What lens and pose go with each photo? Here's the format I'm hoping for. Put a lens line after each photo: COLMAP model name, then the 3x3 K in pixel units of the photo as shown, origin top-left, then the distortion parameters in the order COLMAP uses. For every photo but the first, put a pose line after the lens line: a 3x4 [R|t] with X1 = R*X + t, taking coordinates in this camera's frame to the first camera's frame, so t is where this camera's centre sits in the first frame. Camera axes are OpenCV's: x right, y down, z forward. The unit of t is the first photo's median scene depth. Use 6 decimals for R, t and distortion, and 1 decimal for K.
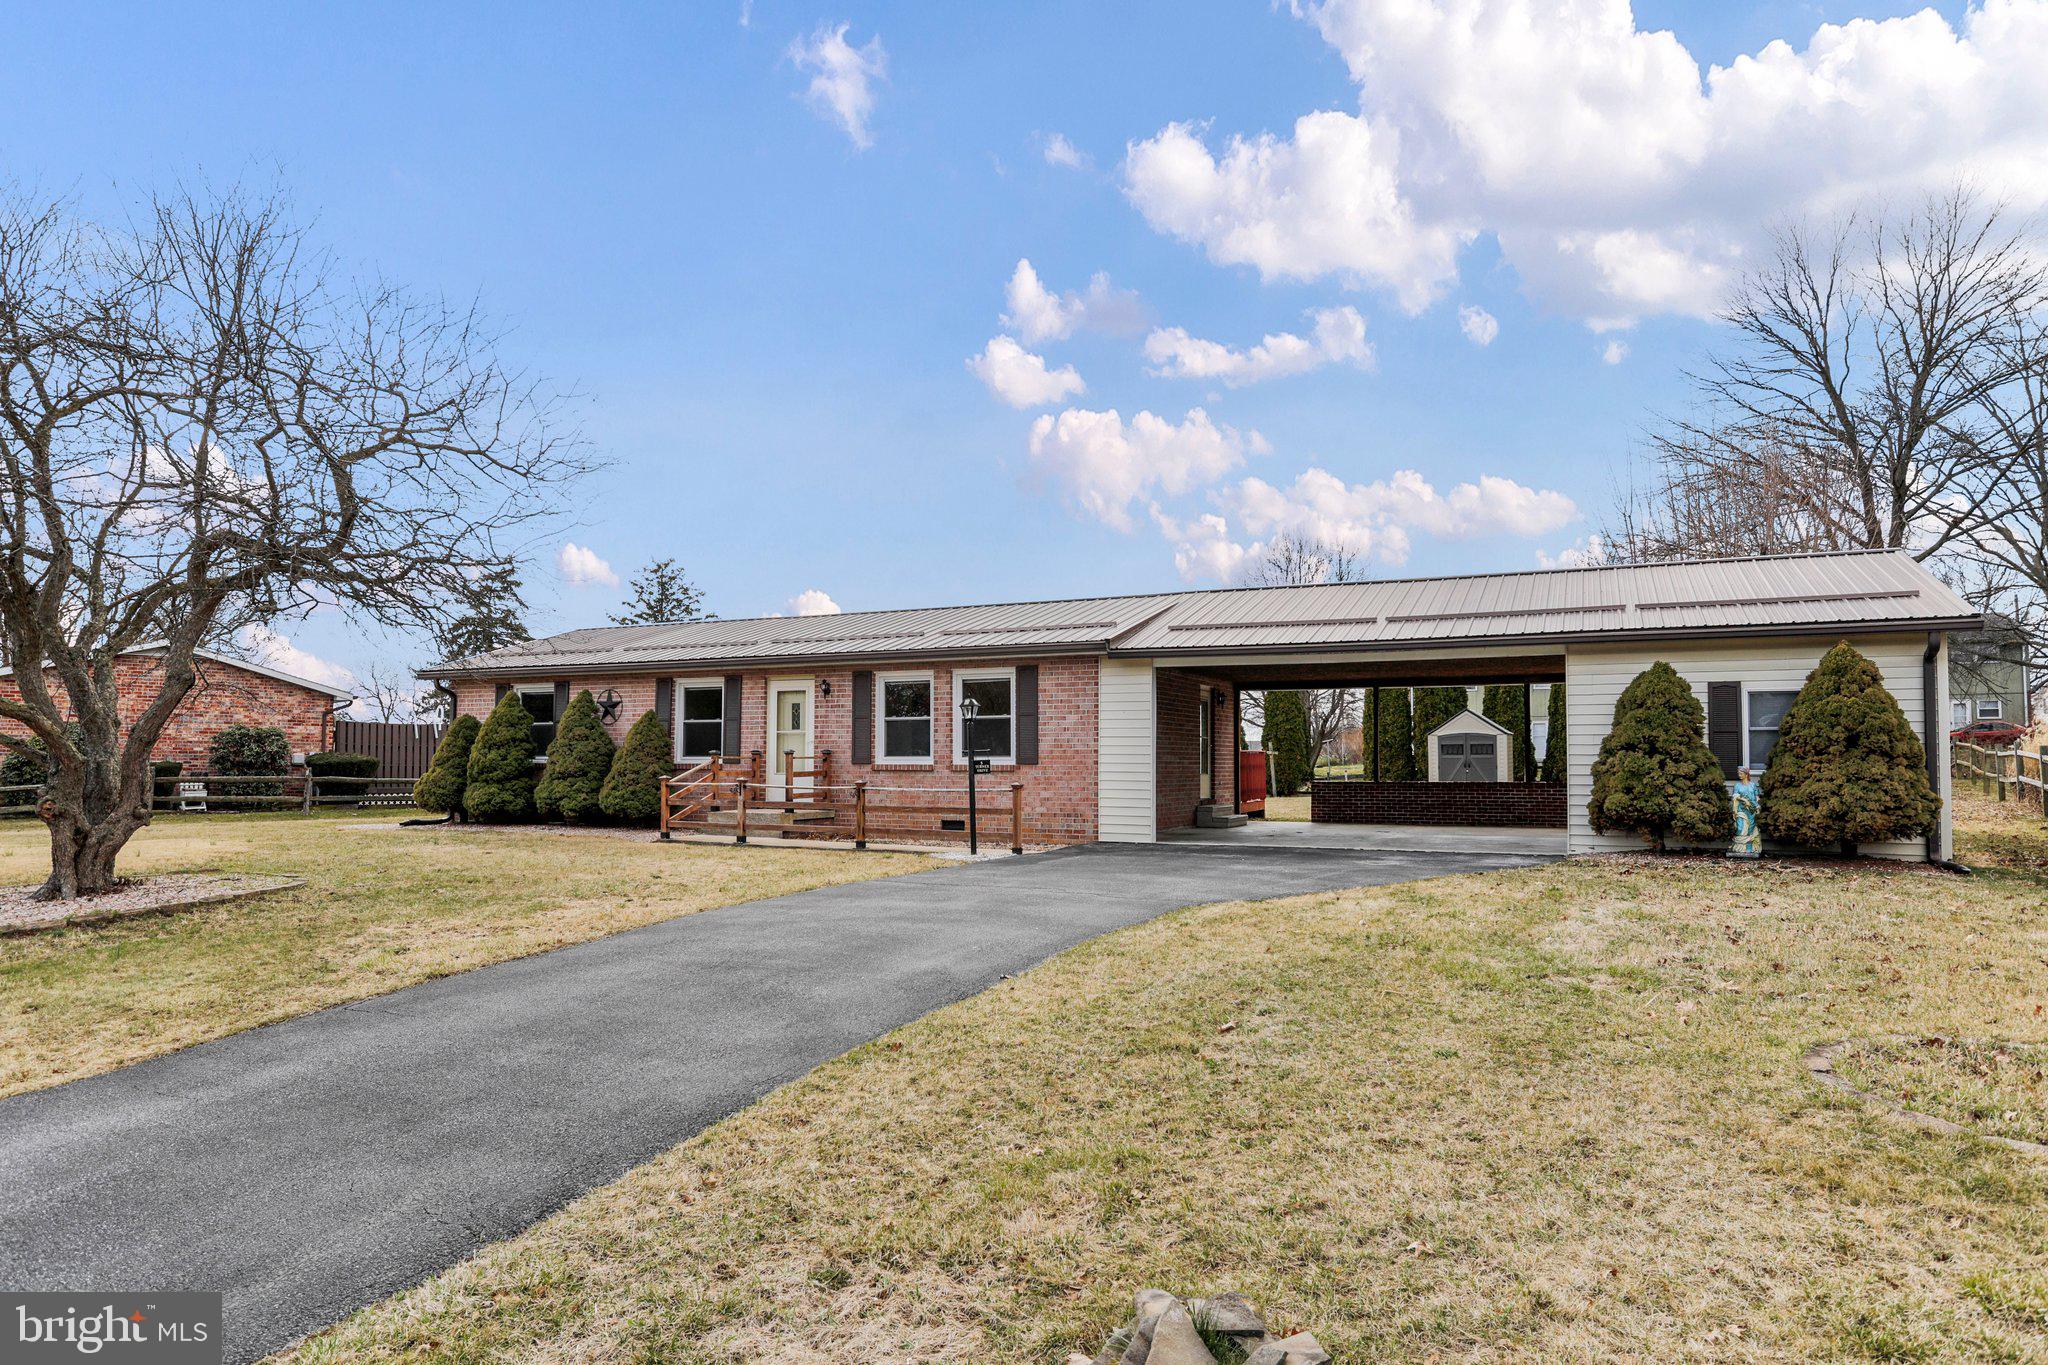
lens RADIAL K [[1229.9, 0, 1025.1], [0, 1229.9, 691.9], [0, 0, 1]] dist [-0.020963, 0.005077]
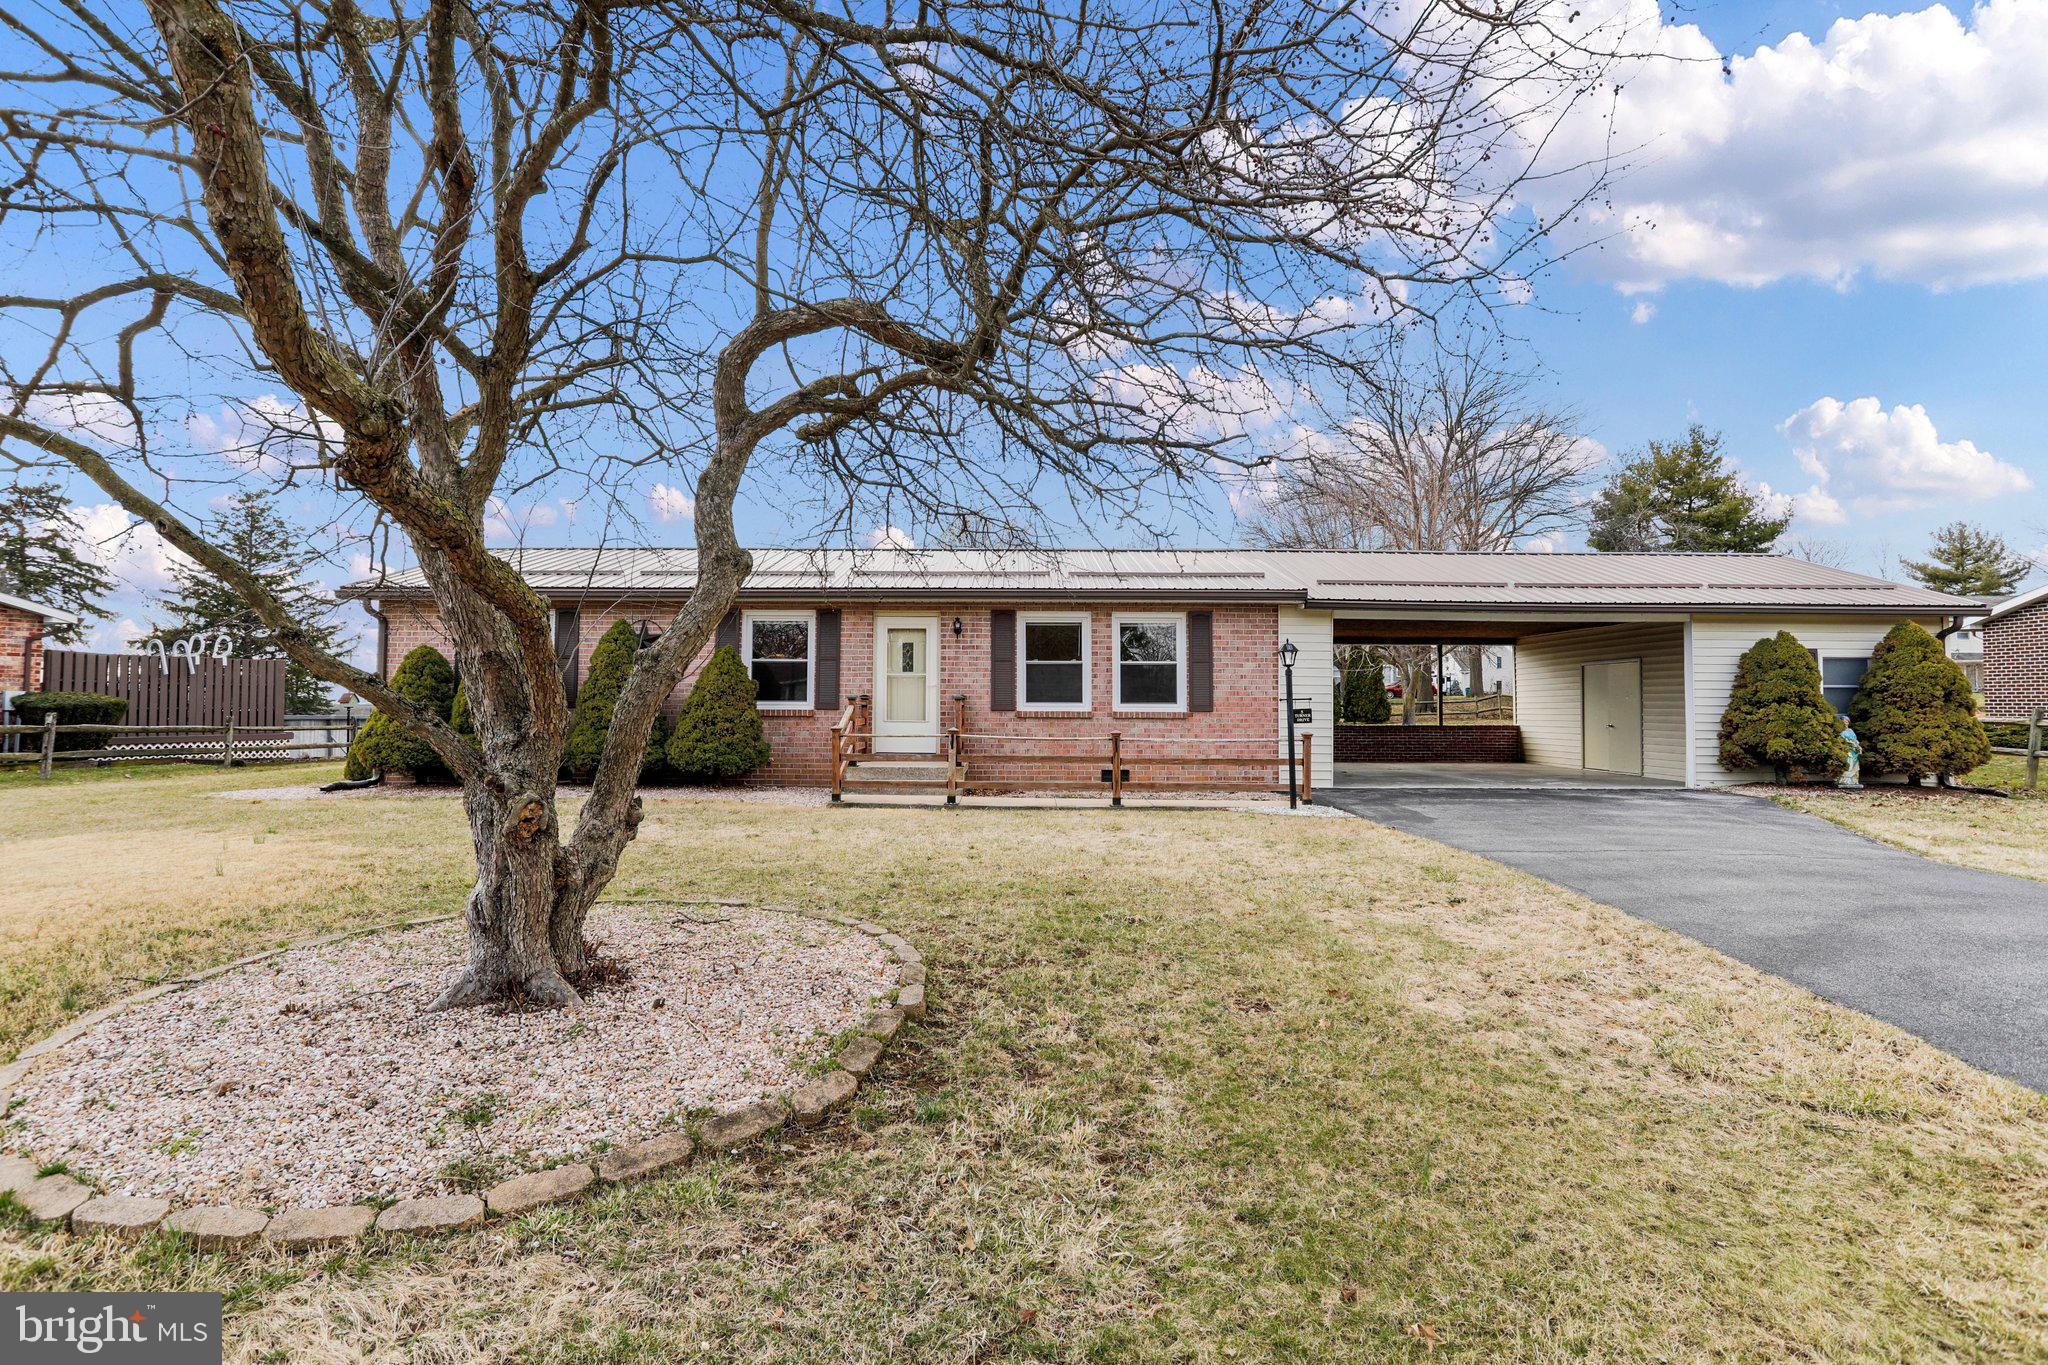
lens RADIAL K [[992.0, 0, 1032.1], [0, 992.0, 695.5], [0, 0, 1]] dist [-0.046951, 0.020944]
pose [[0.906871, 0.006314, 0.421360, -0.428375], [-0.028050, 0.998575, 0.045407, 0.012644], [-0.420473, -0.052998, 0.905756, 0.315658]]
